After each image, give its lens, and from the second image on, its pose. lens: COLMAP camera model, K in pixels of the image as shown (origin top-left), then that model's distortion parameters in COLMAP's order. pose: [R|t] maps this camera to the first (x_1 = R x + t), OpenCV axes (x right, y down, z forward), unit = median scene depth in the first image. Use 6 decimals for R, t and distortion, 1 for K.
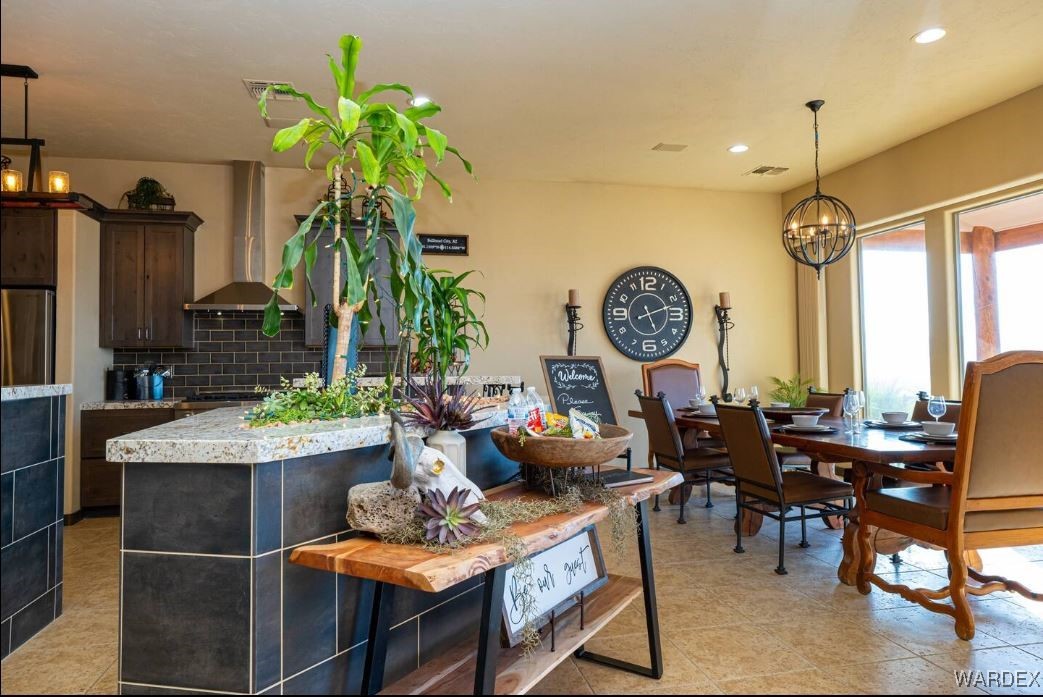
lens RADIAL K [[645.1, 0, 519.0], [0, 645.1, 341.5], [0, 0, 1]] dist [0.002518, -0.000999]
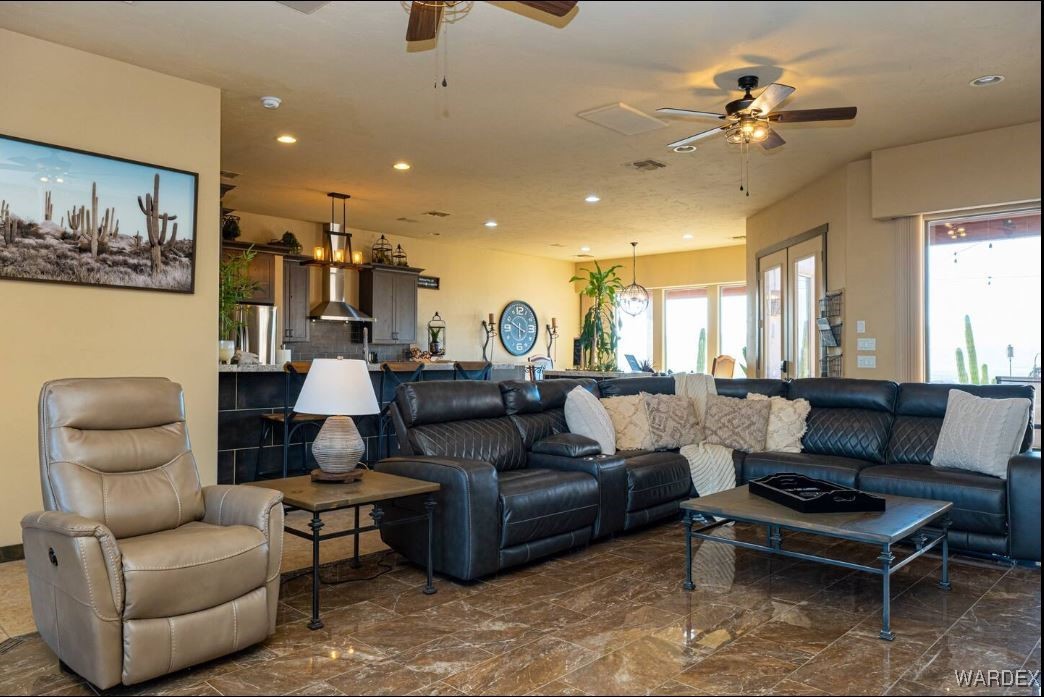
lens RADIAL K [[722.8, 0, 522.0], [0, 722.8, 348.5], [0, 0, 1]] dist [-0.003073, -0.001367]
pose [[0.826005, 0.021821, 0.563240, -1.111634], [-0.033989, 0.999360, 0.011129, -0.013829], [-0.562637, -0.028337, 0.826218, -0.760764]]
